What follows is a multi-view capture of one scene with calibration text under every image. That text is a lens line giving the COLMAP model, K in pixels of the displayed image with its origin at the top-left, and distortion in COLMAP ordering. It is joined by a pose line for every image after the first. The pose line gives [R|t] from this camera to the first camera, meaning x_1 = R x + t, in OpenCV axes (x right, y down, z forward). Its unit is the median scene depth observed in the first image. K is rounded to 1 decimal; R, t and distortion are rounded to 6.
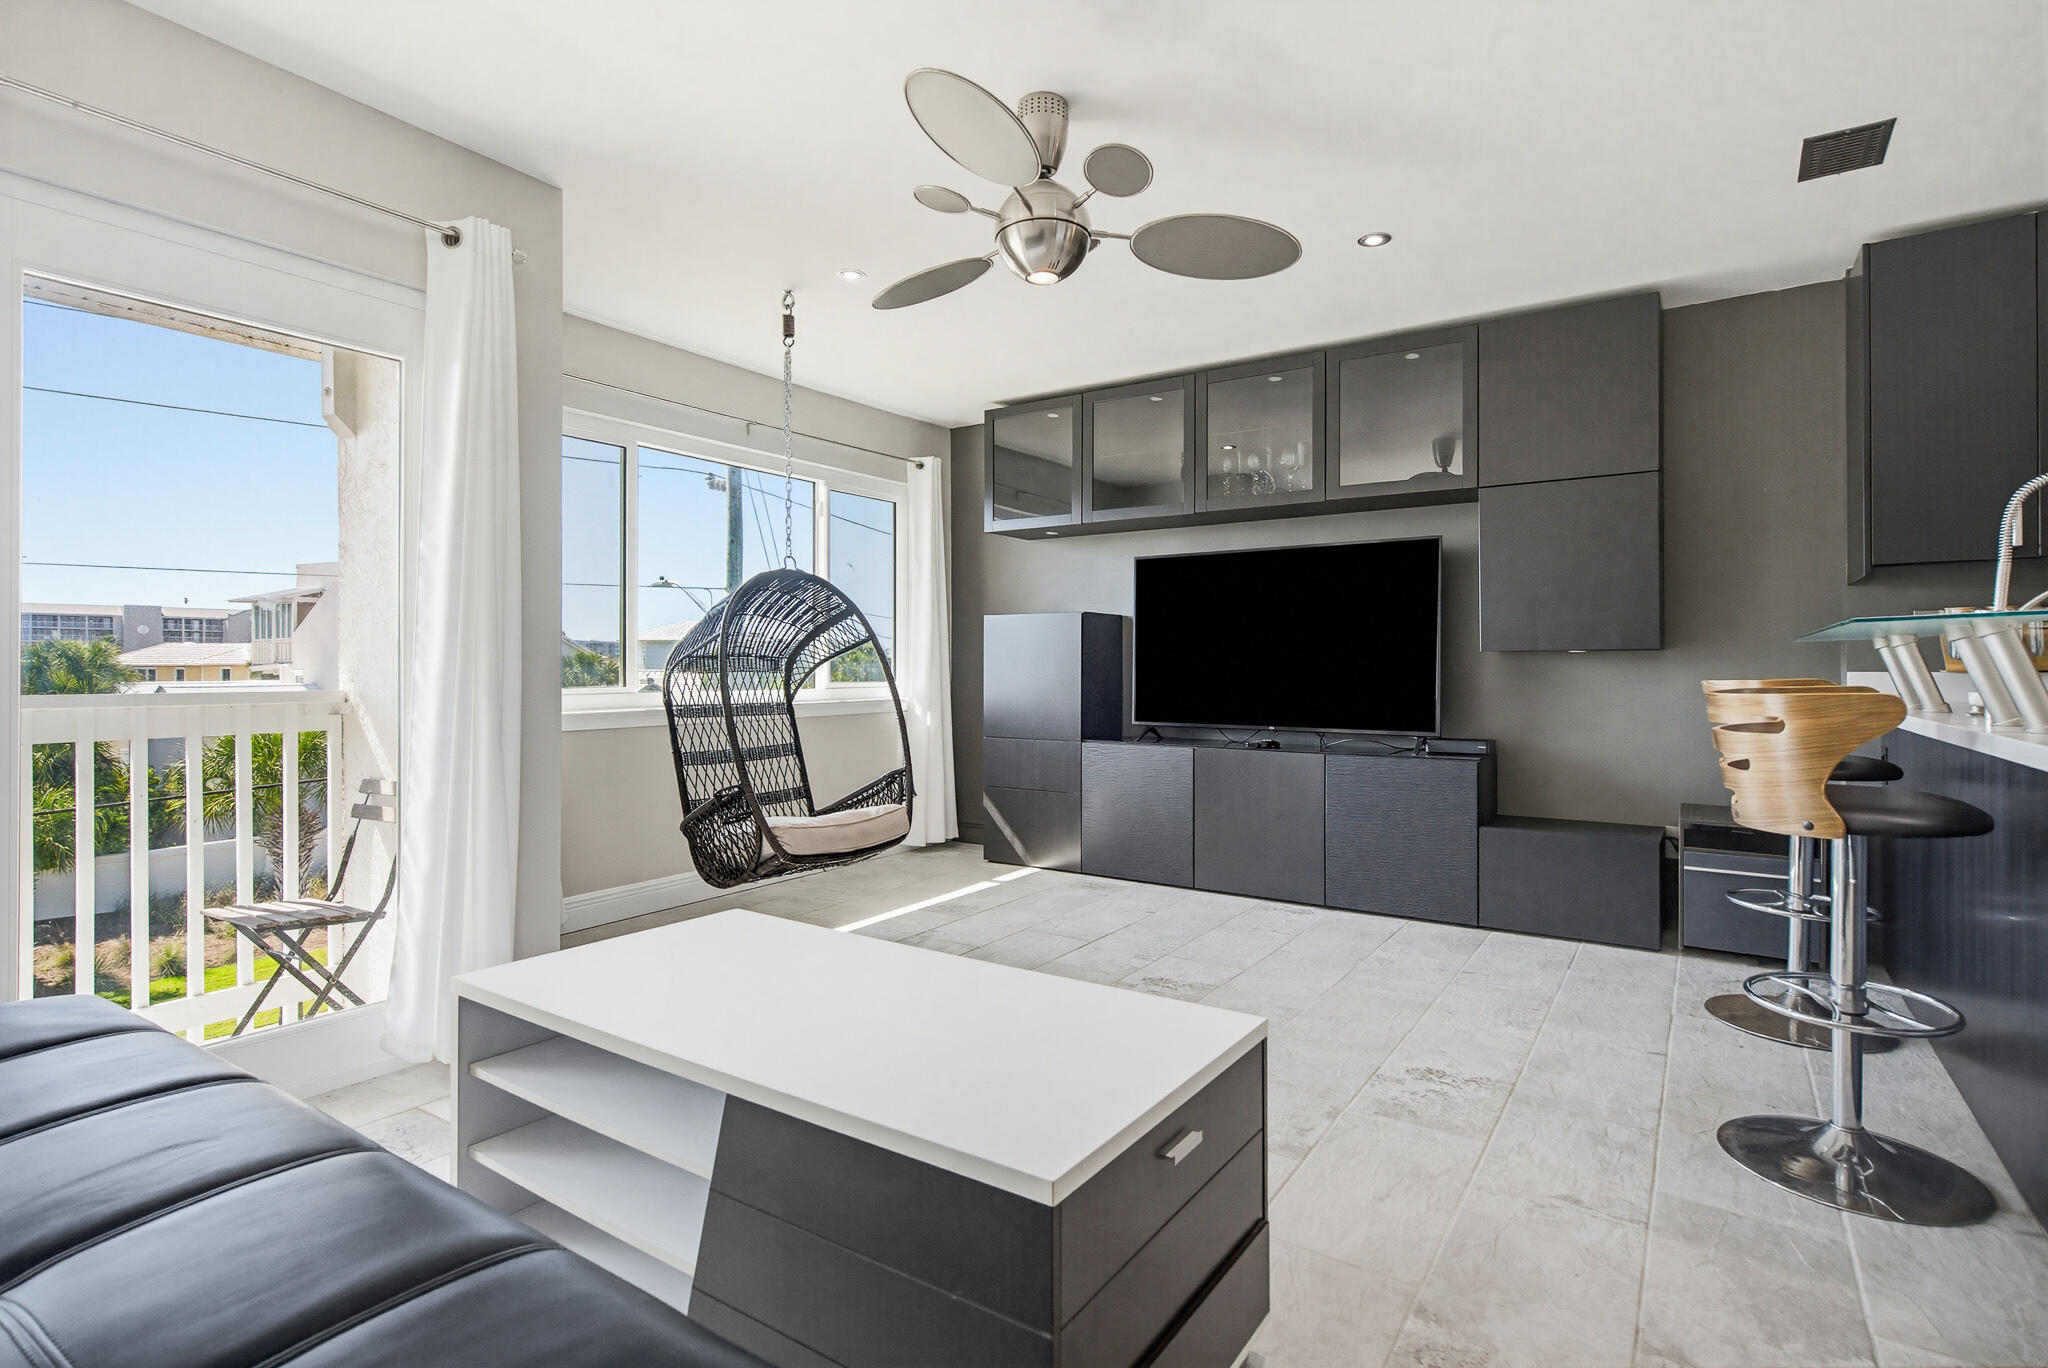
lens RADIAL K [[1008.2, 0, 1022.0], [0, 1008.2, 665.0], [0, 0, 1]] dist [0.005641, -0.005136]
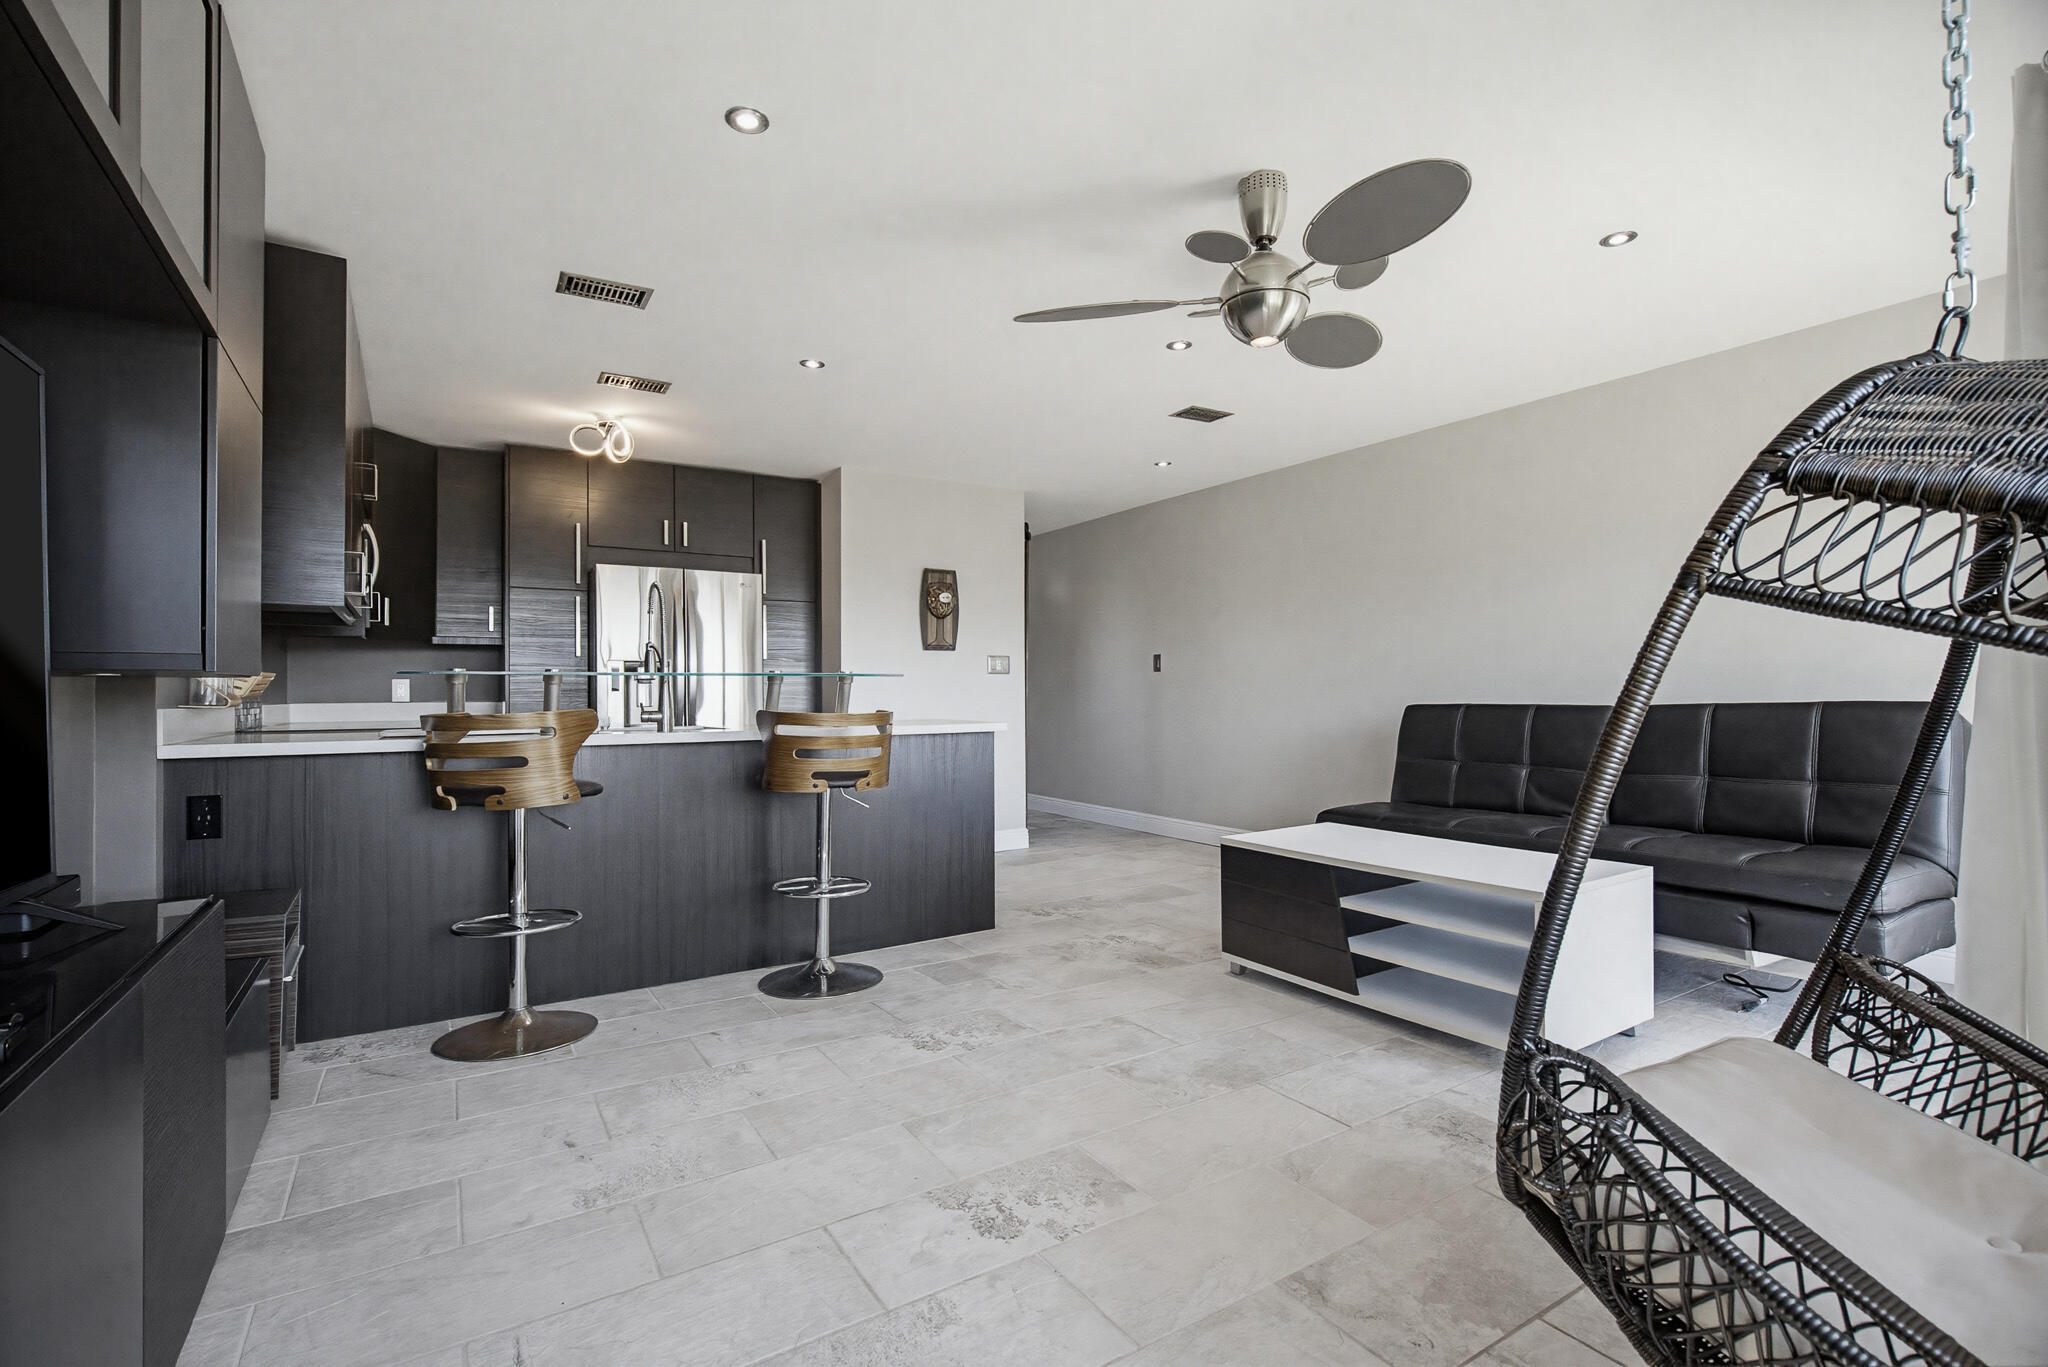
lens RADIAL K [[926.6, 0, 1042.9], [0, 926.6, 693.1], [0, 0, 1]] dist [0.003116, -0.002200]
pose [[-0.925314, 0.006057, 0.379154, -0.082279], [0.005103, 0.999981, -0.003520, 0.000451], [-0.379168, -0.001322, -0.925327, 1.236772]]
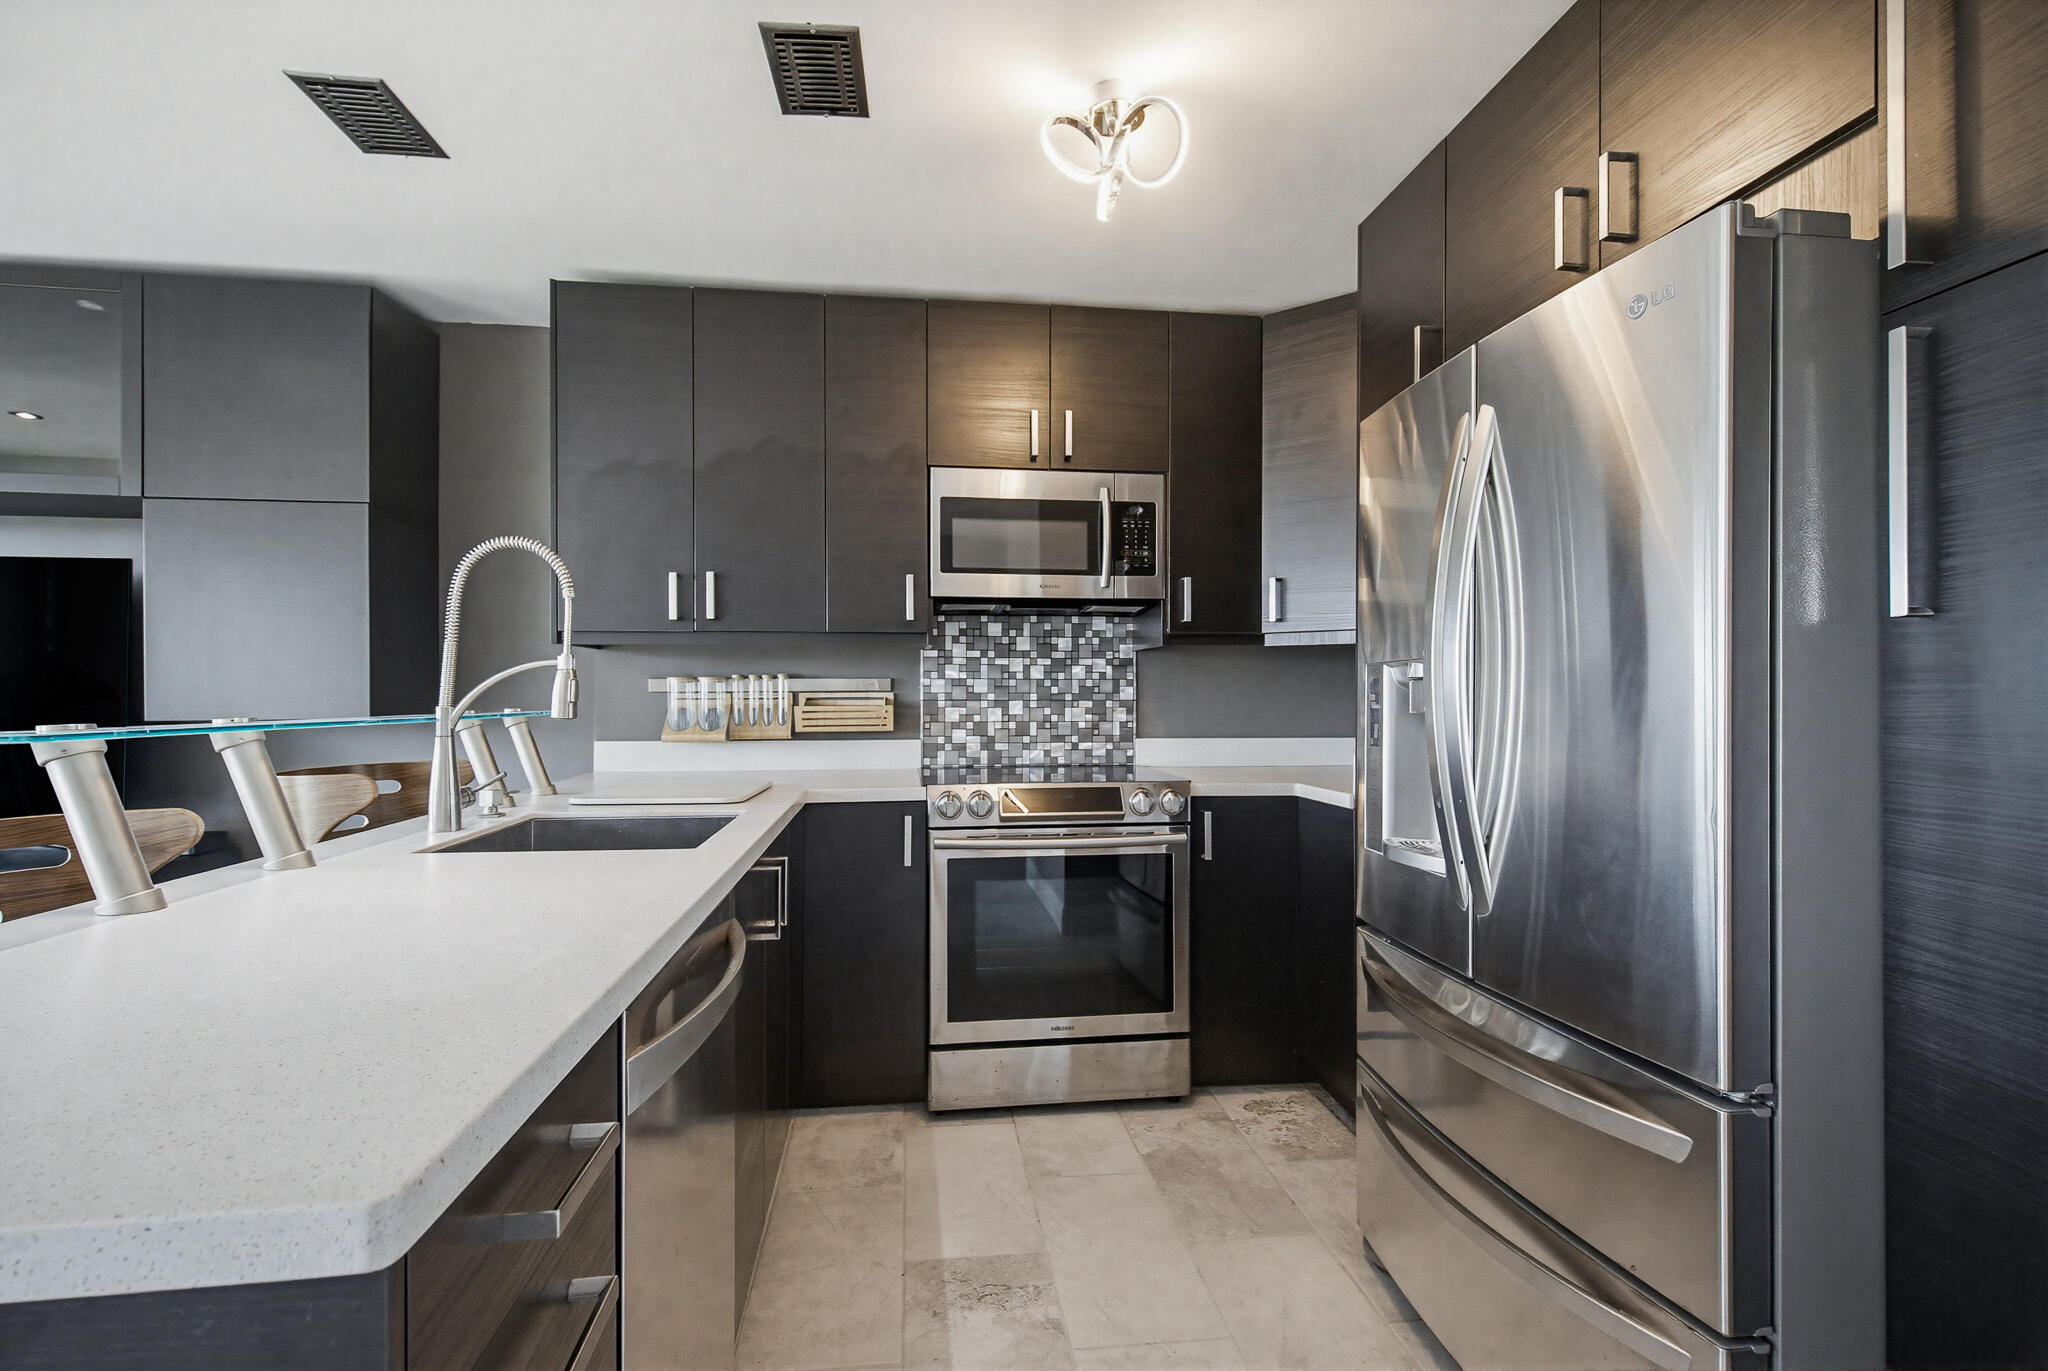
lens RADIAL K [[926.6, 0, 1027.2], [0, 926.6, 685.7], [0, 0, 1]] dist [0.003116, -0.002200]
pose [[0.743620, 0.008028, 0.668555, 0.474013], [-0.002314, 0.999953, -0.009433, -0.033573], [-0.668599, 0.005468, 0.743603, 0.068623]]
